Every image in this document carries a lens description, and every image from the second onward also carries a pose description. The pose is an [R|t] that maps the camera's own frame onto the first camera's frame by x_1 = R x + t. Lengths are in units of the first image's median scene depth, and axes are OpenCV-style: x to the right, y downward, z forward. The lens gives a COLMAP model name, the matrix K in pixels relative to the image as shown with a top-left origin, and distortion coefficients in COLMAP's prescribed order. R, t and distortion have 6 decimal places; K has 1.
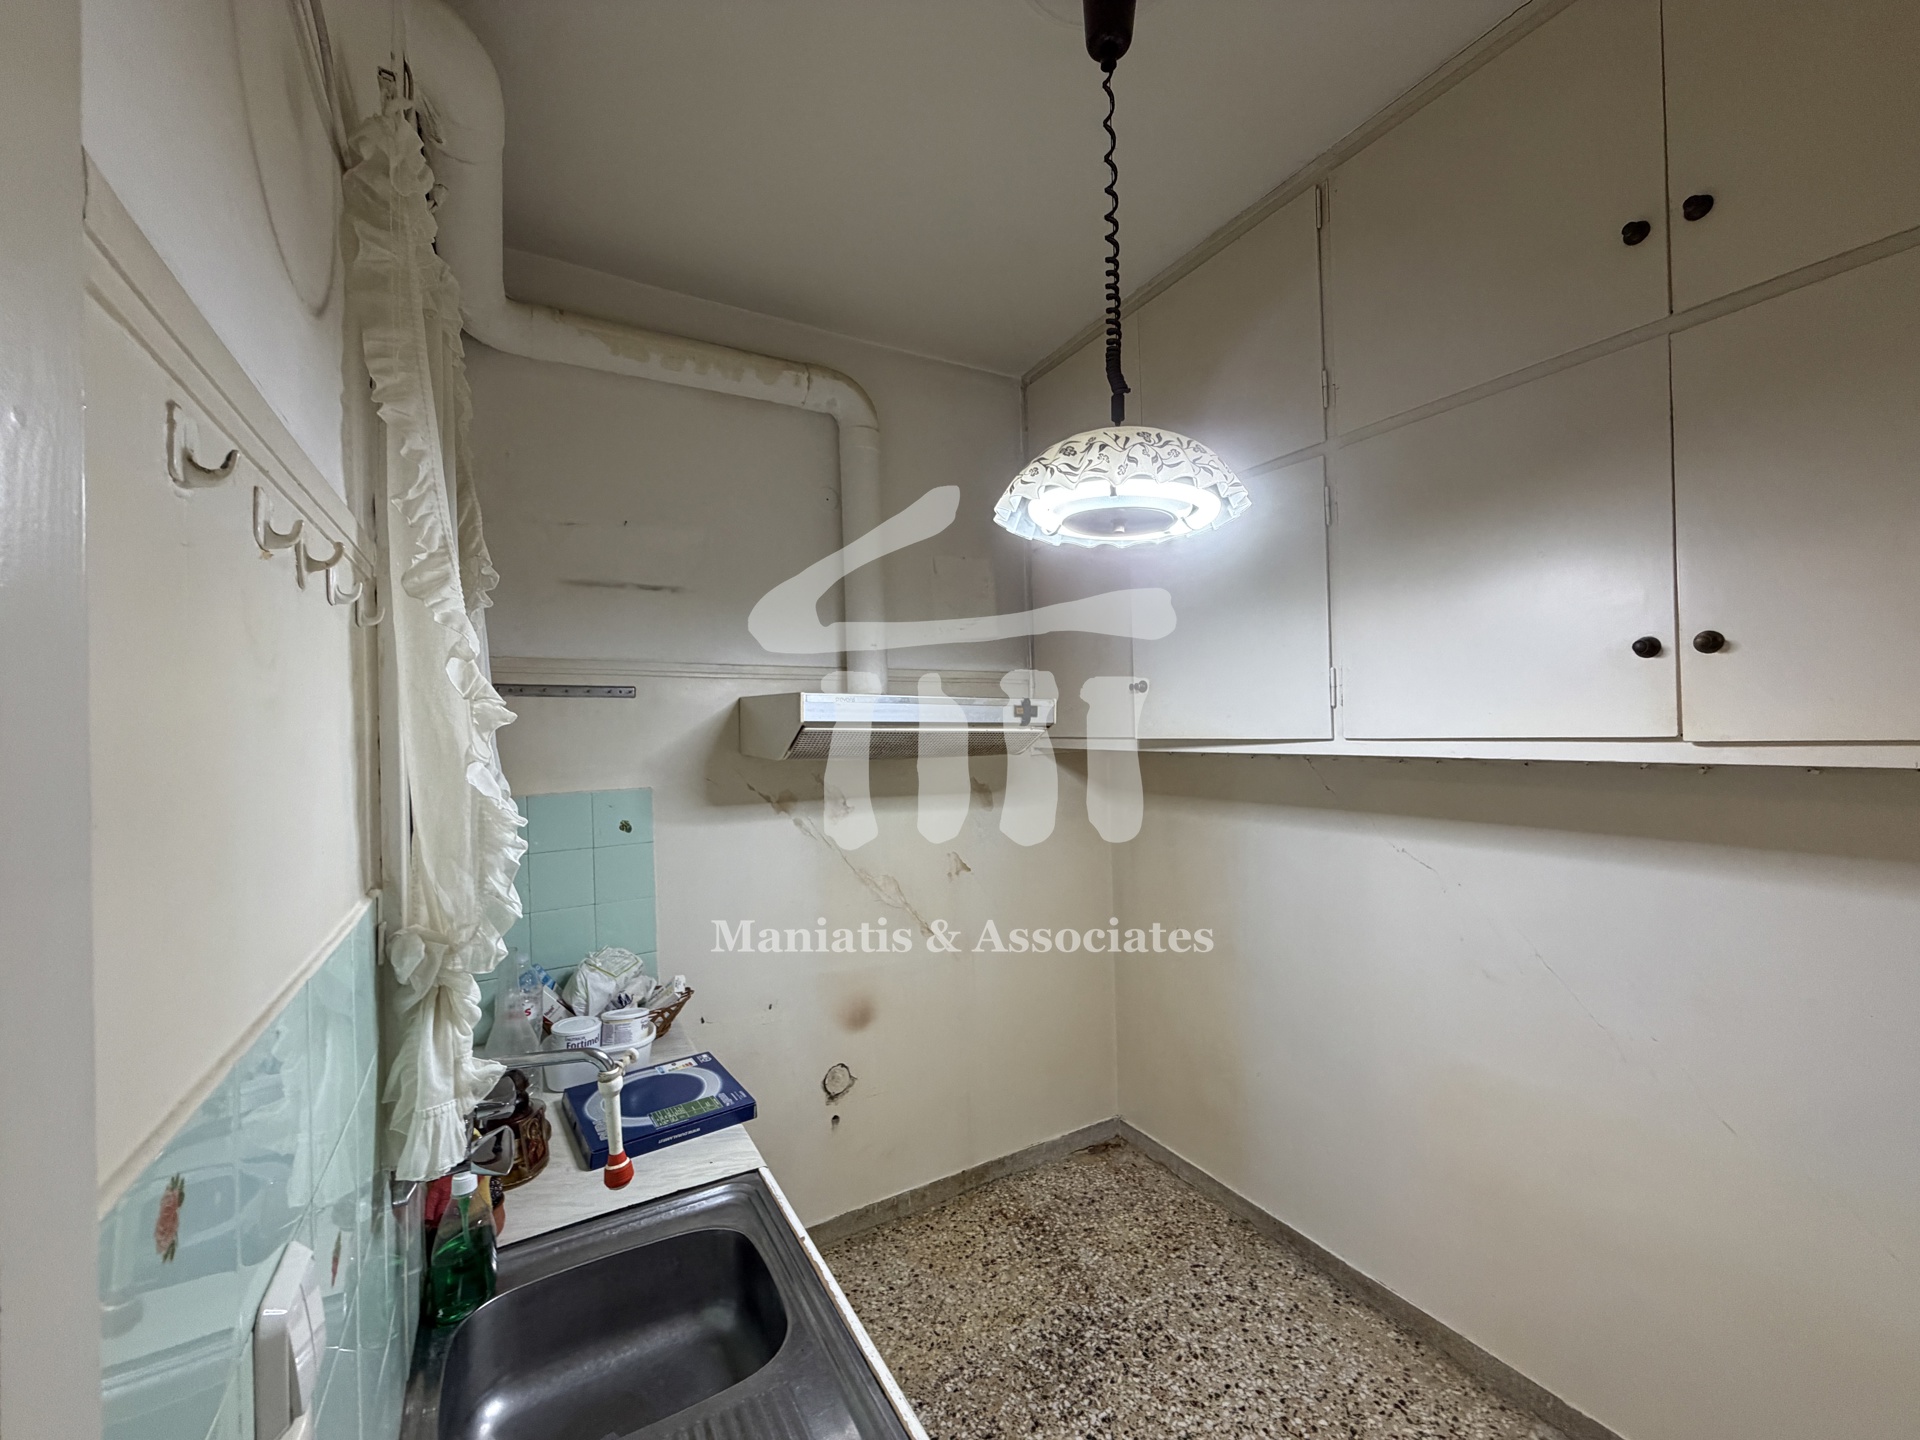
lens RADIAL K [[761.8, 0, 953.2], [0, 761.8, 719.9], [0, 0, 1]] dist [-0.001355, 0.000010]
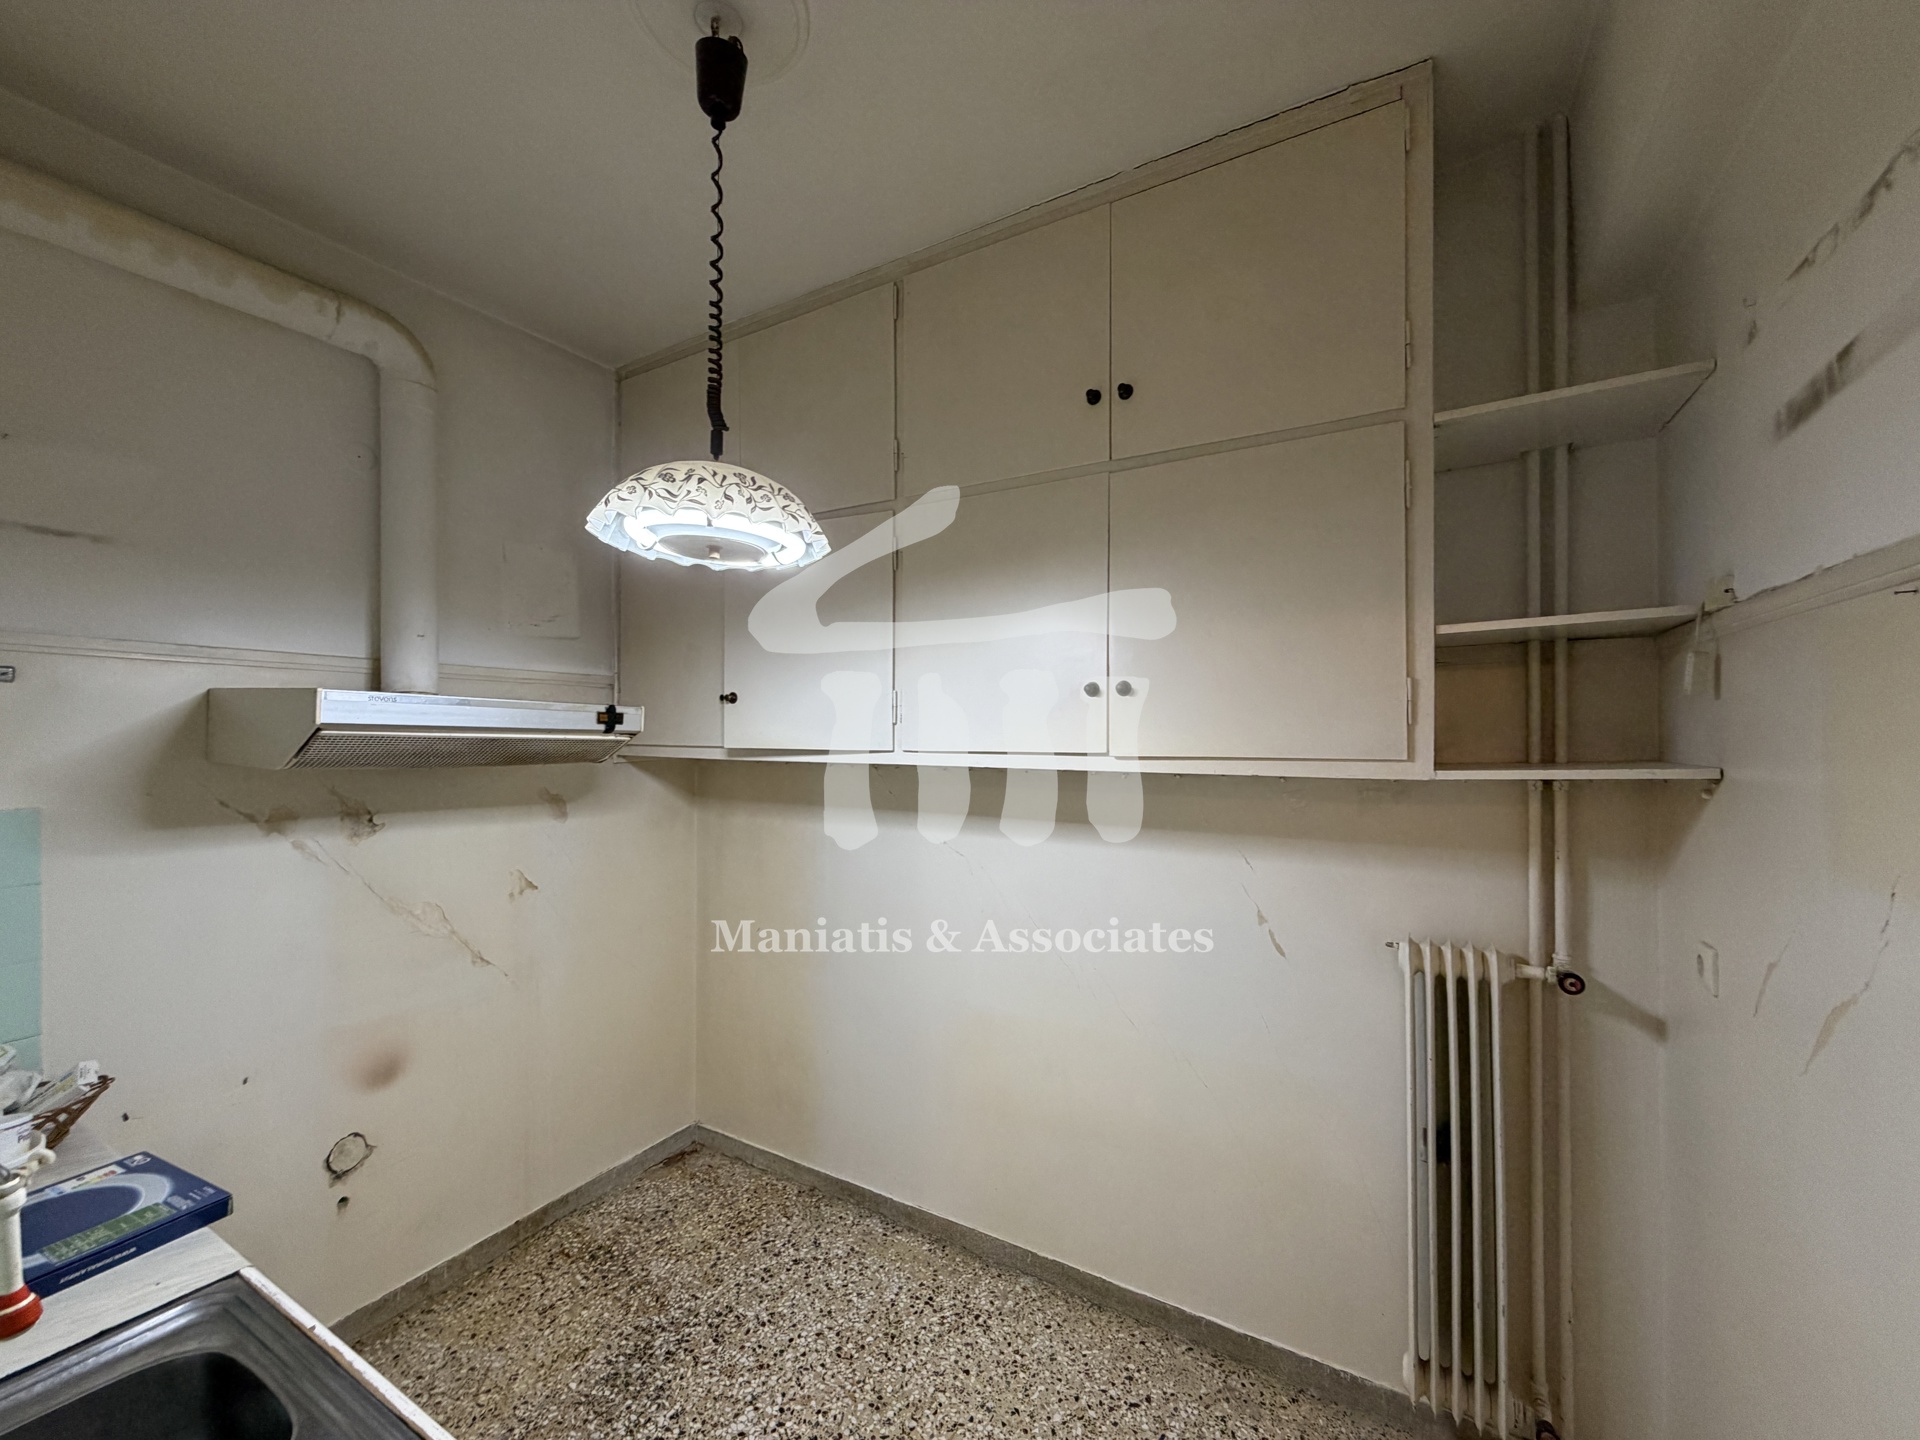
lens RADIAL K [[761.8, 0, 953.9], [0, 761.8, 719.2], [0, 0, 1]] dist [-0.001355, 0.000010]
pose [[0.864438, 0.031172, 0.501773, -0.013639], [-0.026573, 0.999514, -0.016315, -0.006351], [-0.502037, 0.000769, 0.864846, -0.061668]]
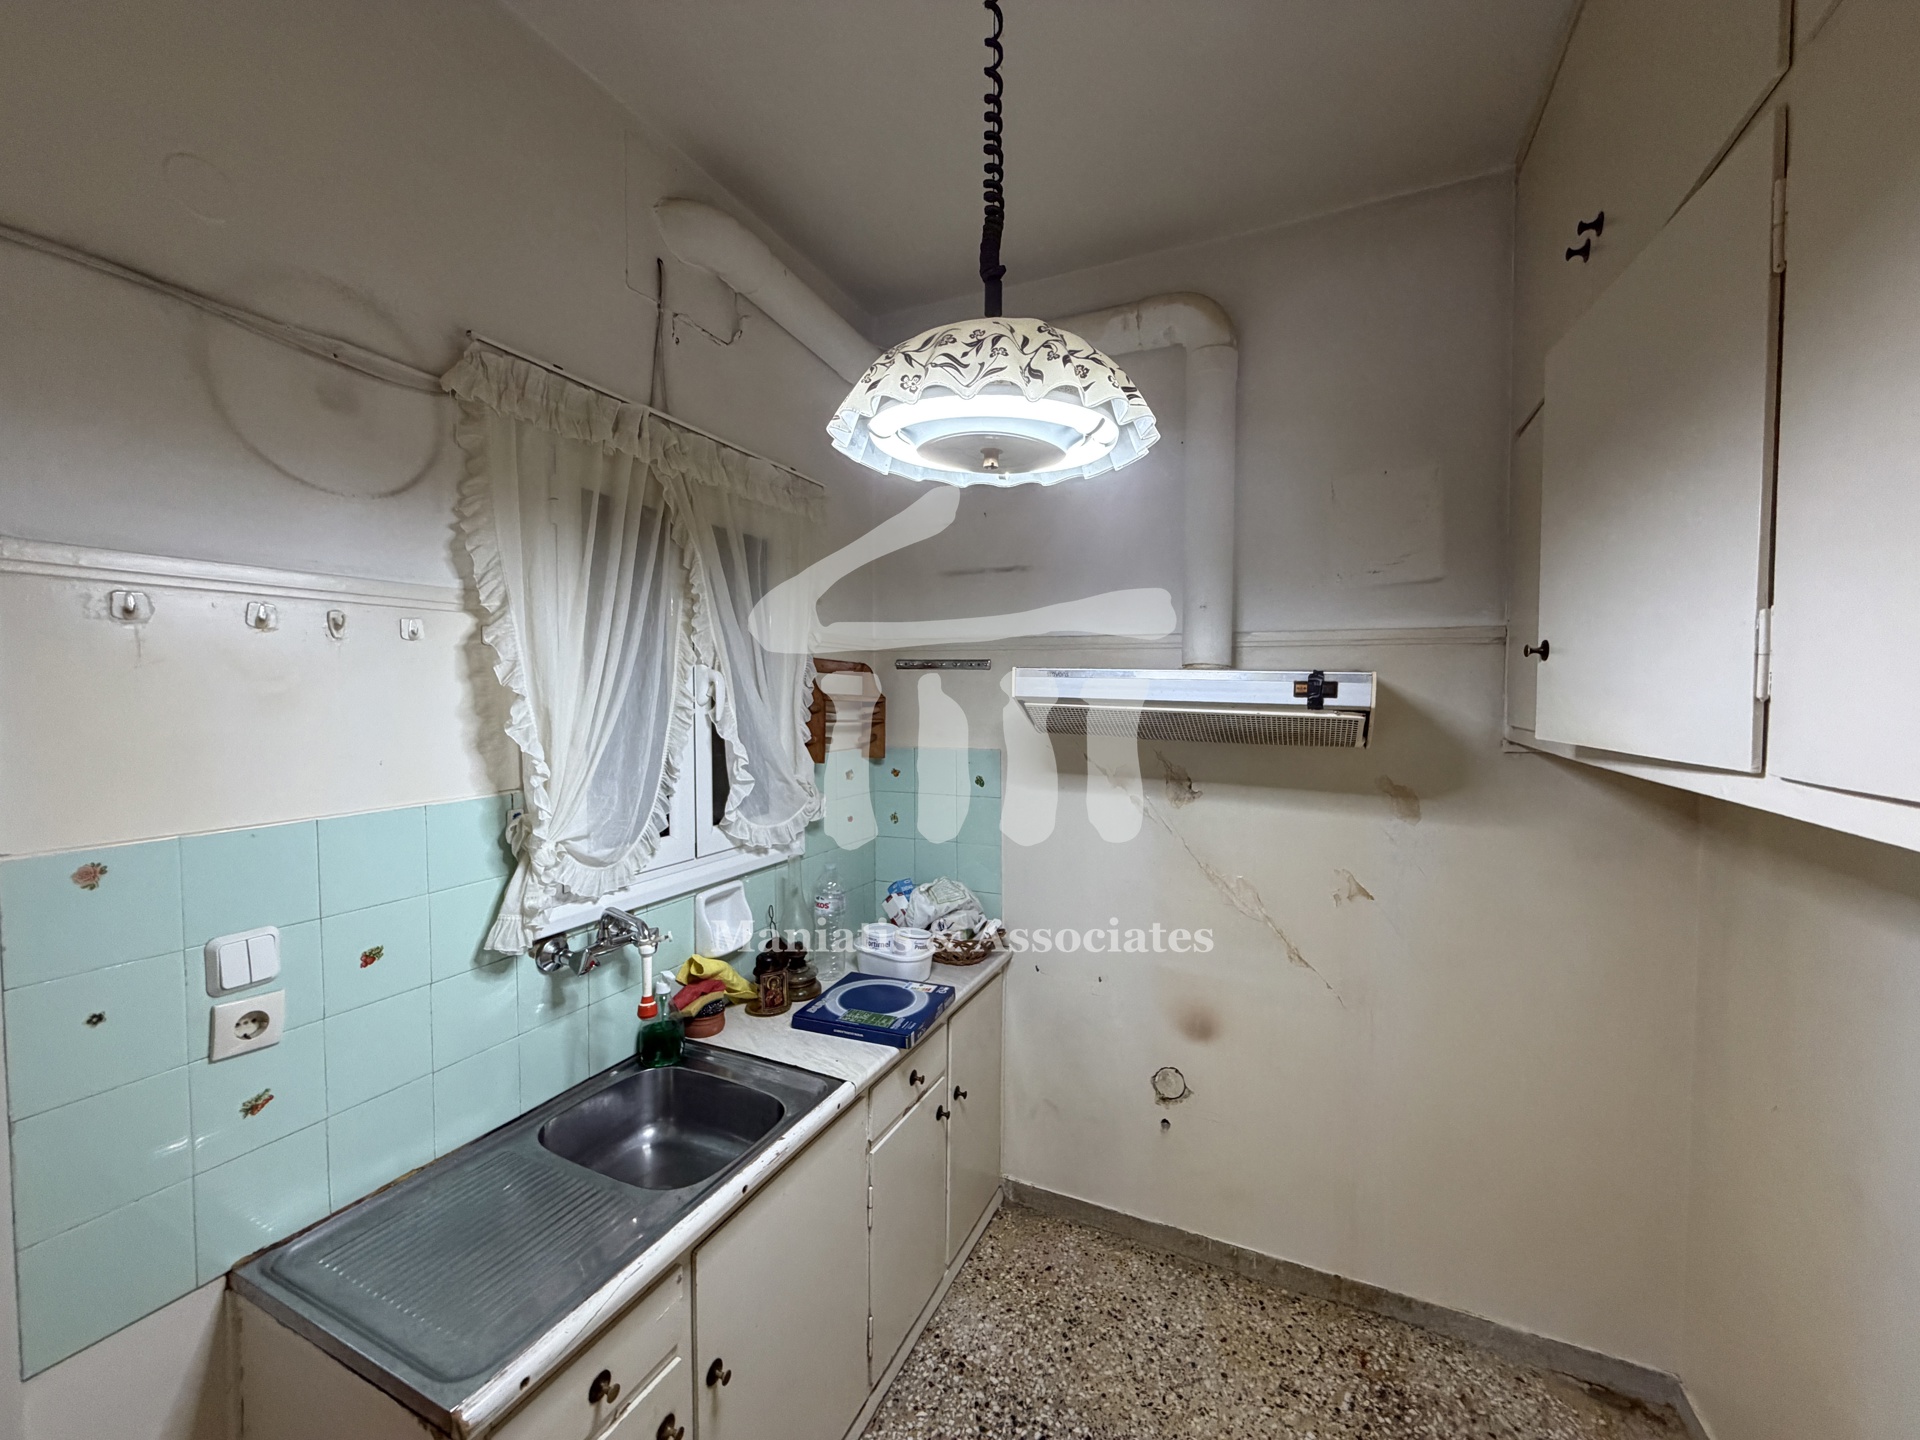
lens RADIAL K [[761.8, 0, 953.3], [0, 761.8, 720.9], [0, 0, 1]] dist [-0.001355, 0.000010]
pose [[0.572599, 0.056140, -0.817911, 0.514149], [-0.009205, 0.998030, 0.062059, -0.024038], [0.819784, -0.028006, 0.571988, 0.325274]]
